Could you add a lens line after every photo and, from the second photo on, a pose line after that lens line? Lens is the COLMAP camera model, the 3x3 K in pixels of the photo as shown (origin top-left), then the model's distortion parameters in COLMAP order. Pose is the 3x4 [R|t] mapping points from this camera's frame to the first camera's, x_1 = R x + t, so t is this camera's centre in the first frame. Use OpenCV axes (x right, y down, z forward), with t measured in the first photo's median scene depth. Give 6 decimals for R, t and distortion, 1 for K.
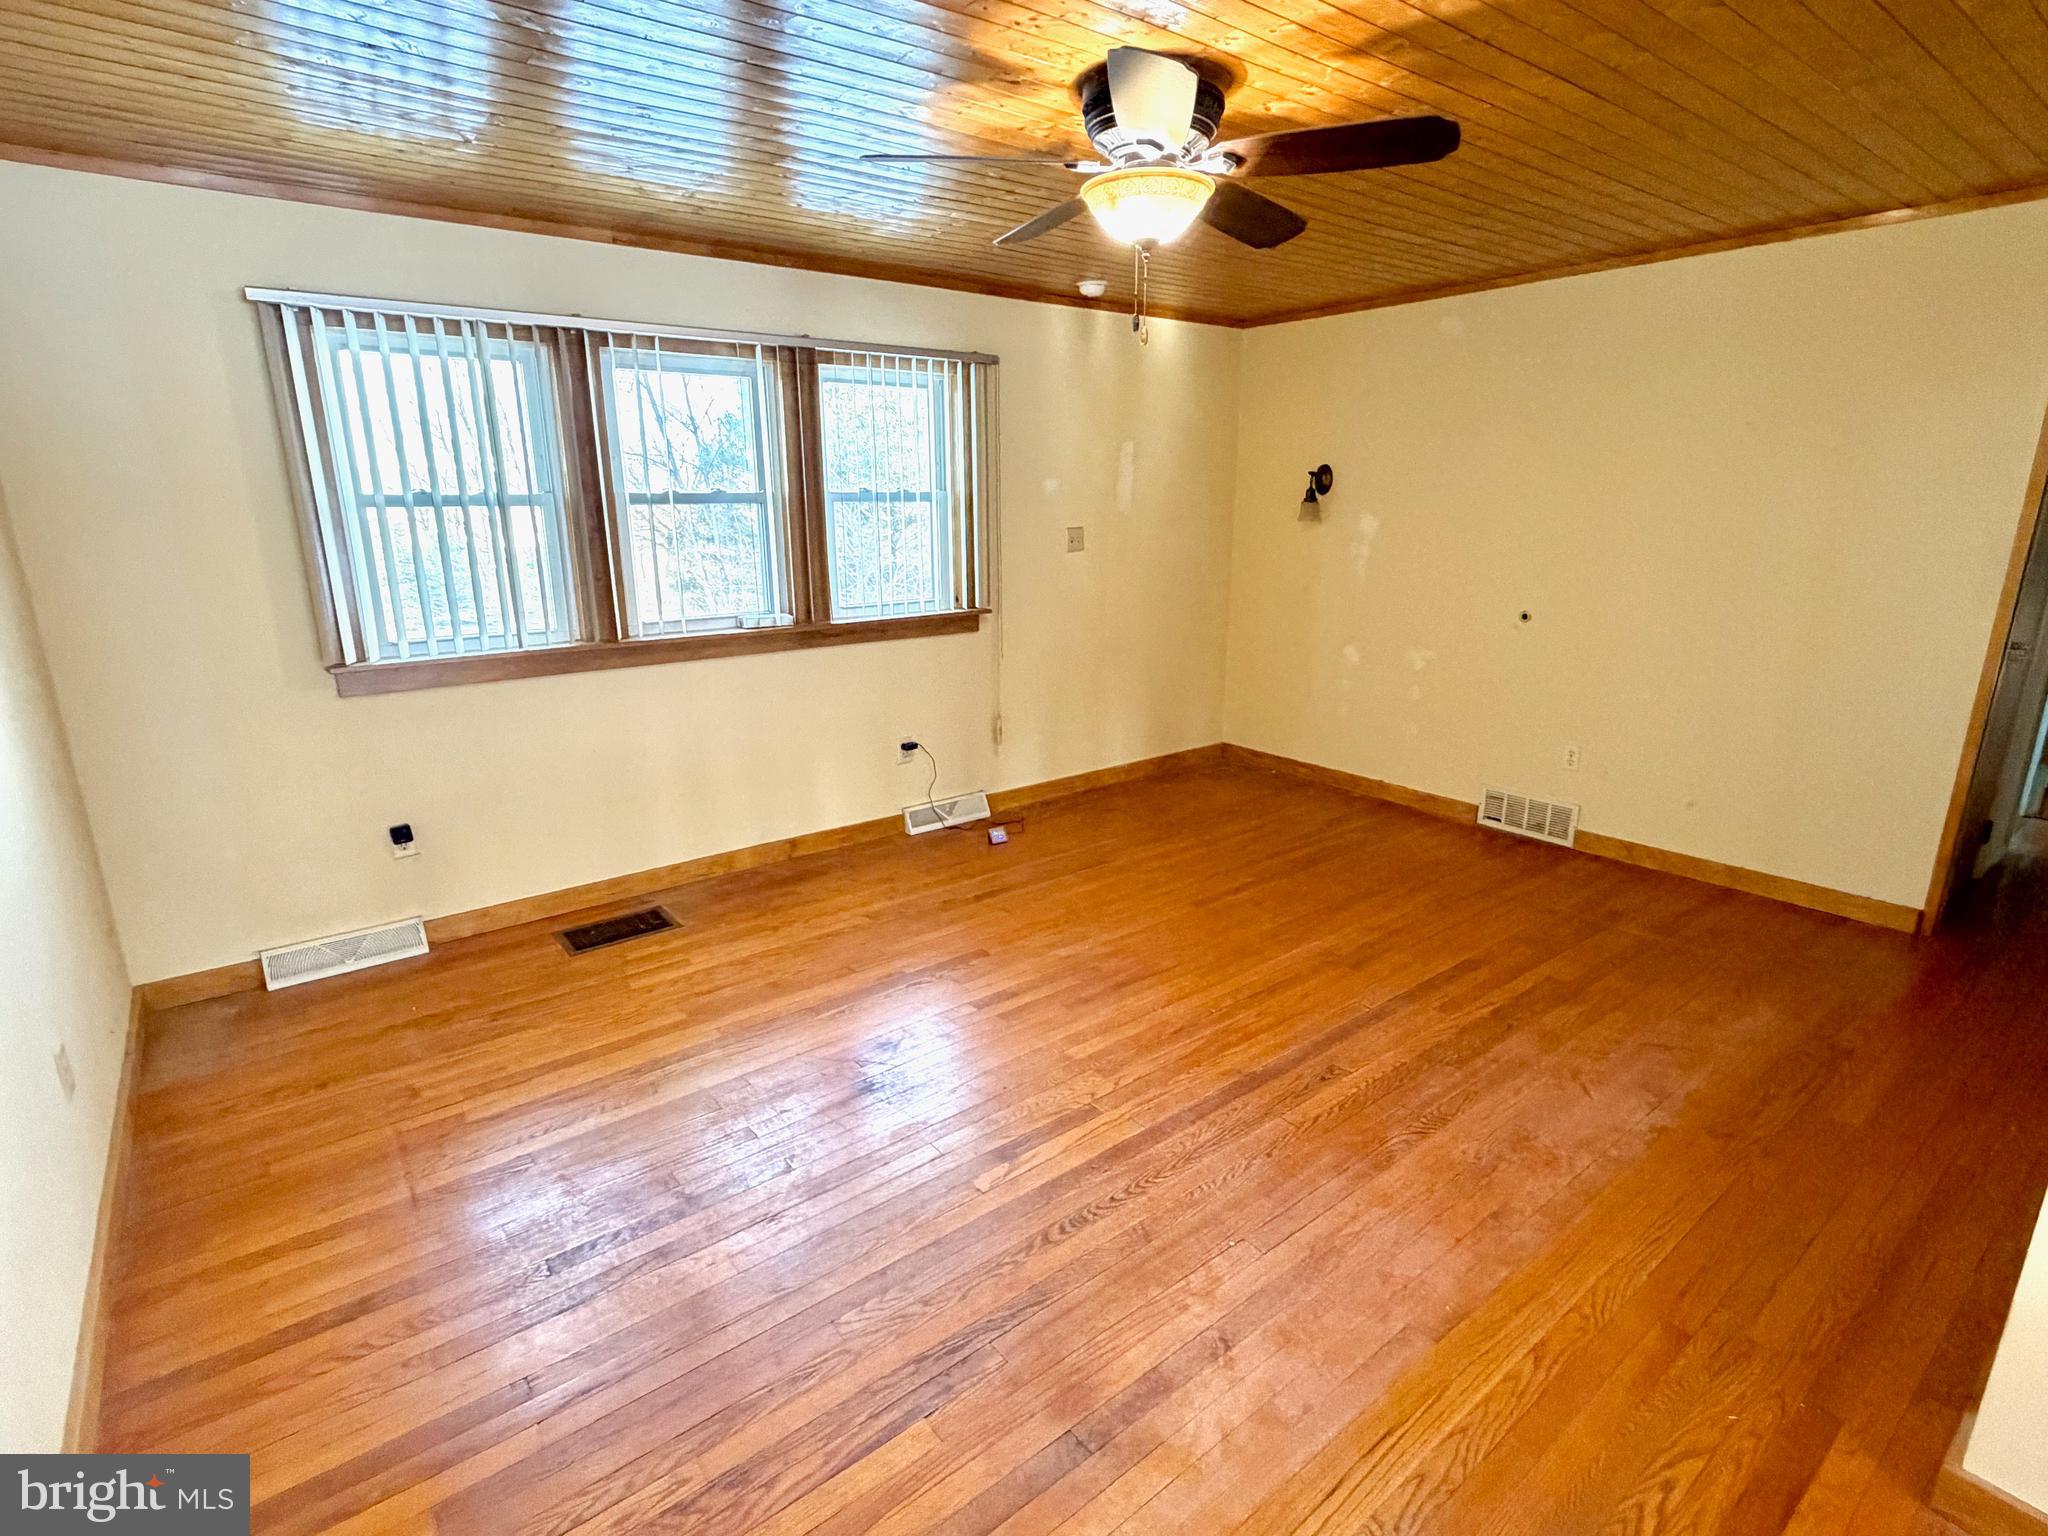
lens RADIAL K [[1011.8, 0, 1023.3], [0, 1011.8, 763.6], [0, 0, 1]] dist [-0.000368, 0.001260]
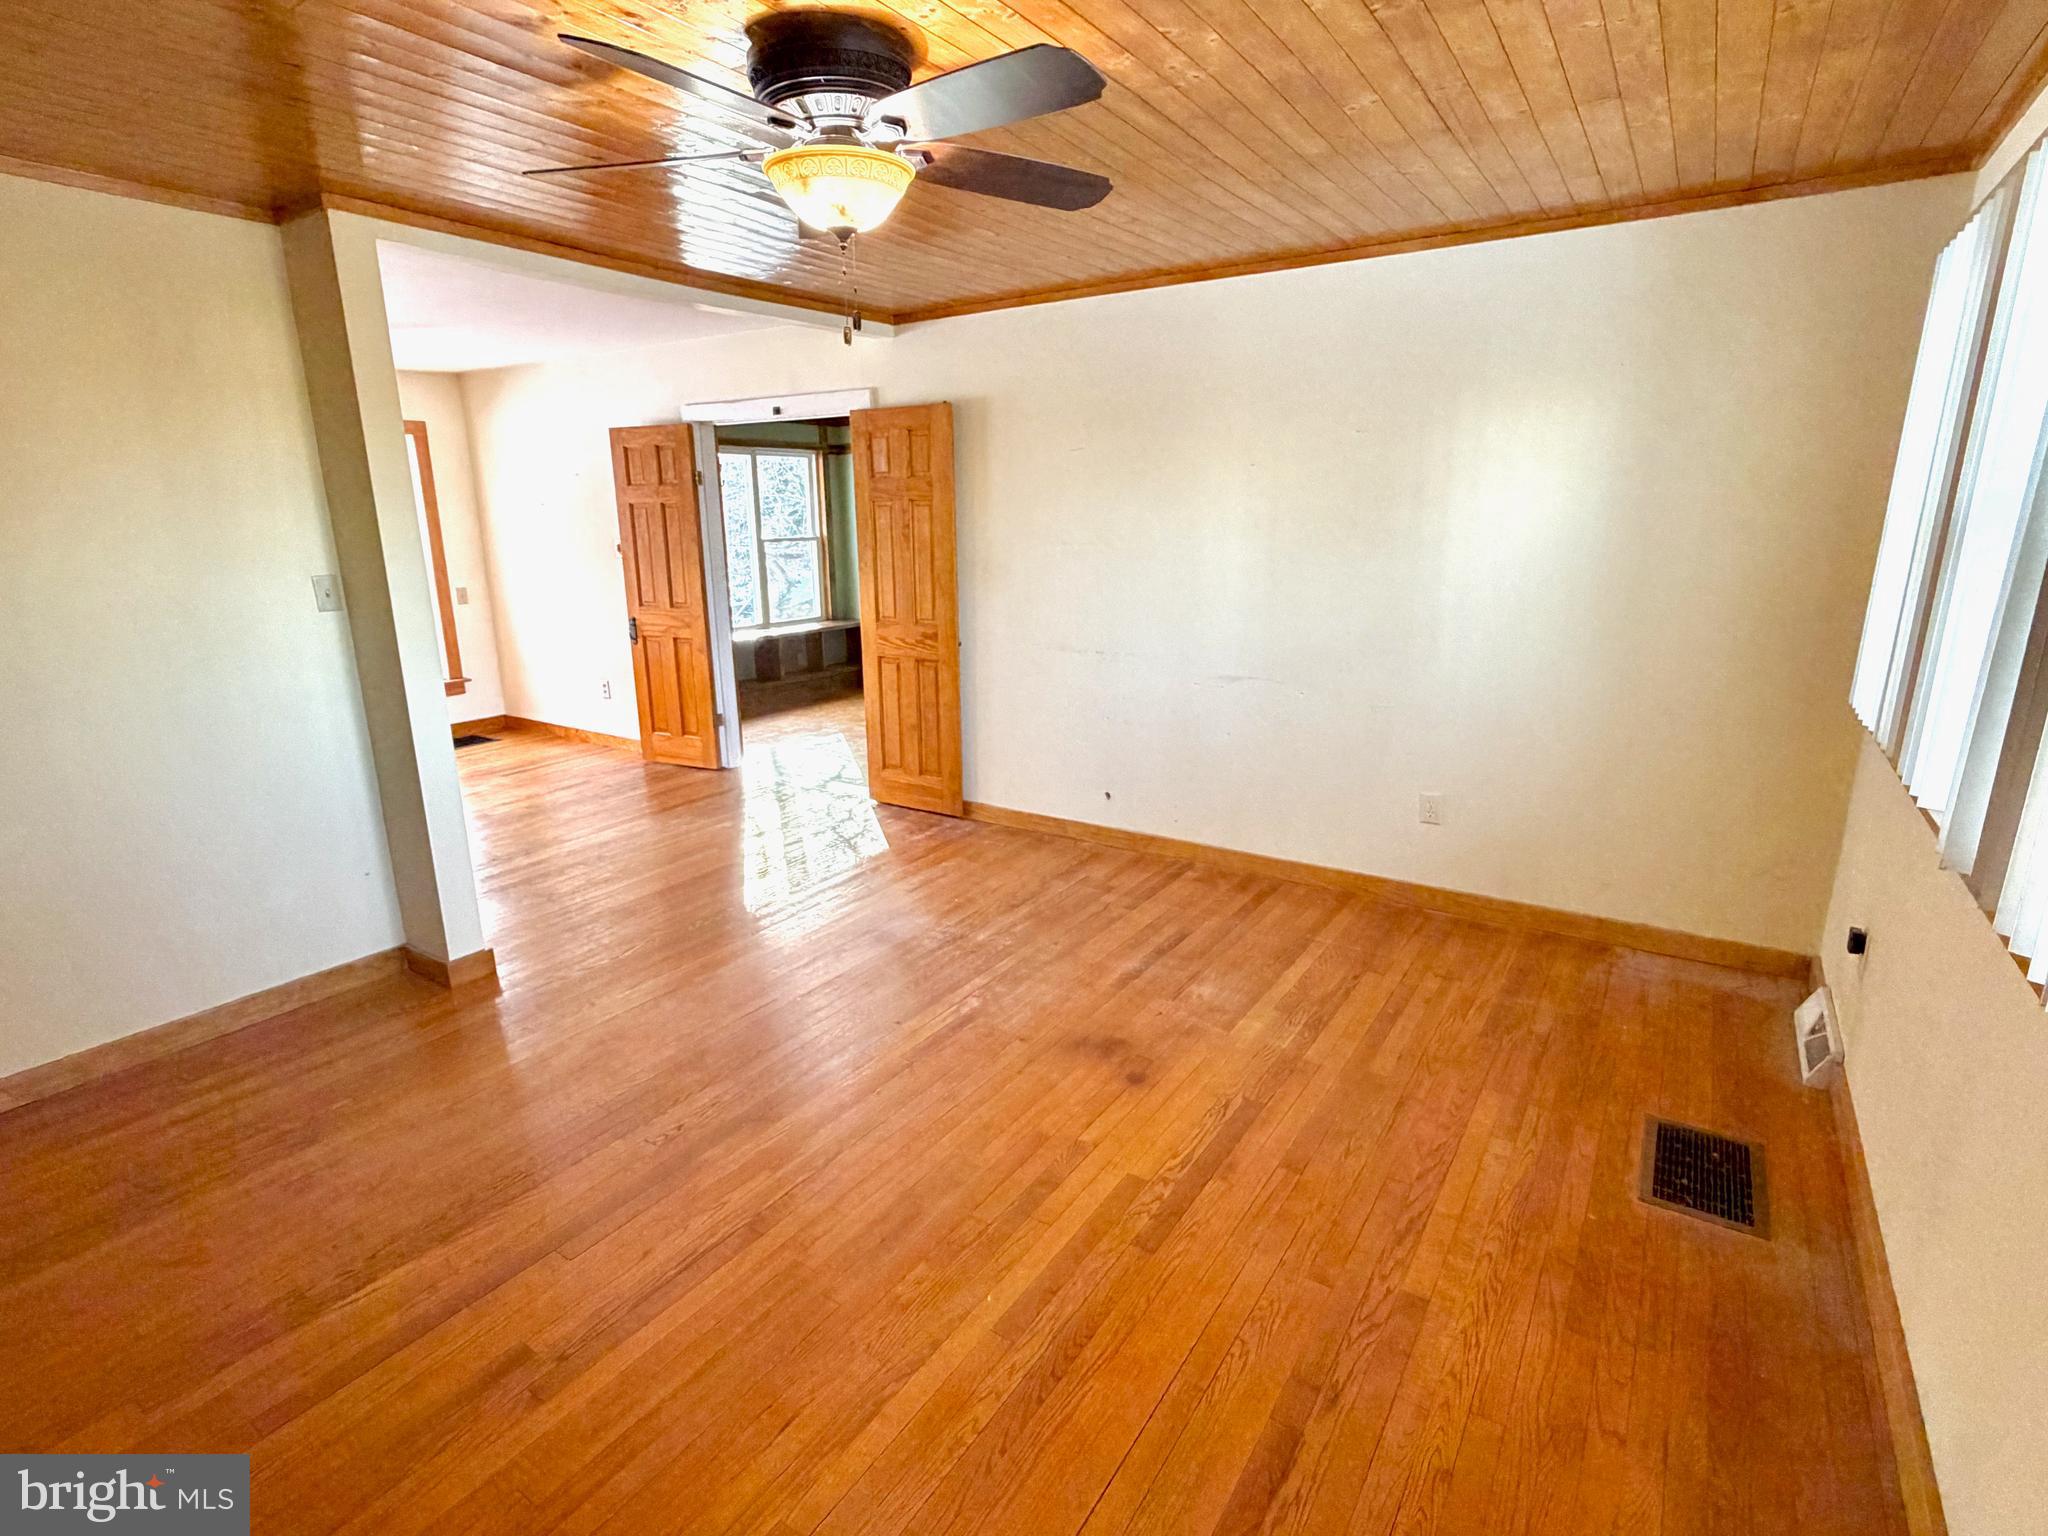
lens RADIAL K [[1011.8, 0, 1020.7], [0, 1011.8, 765.9], [0, 0, 1]] dist [-0.000368, 0.001260]
pose [[-0.946397, 0.102502, -0.306312, 0.202602], [-0.065625, 0.867518, 0.493057, -0.387710], [0.316270, 0.486729, -0.814290, 1.389828]]
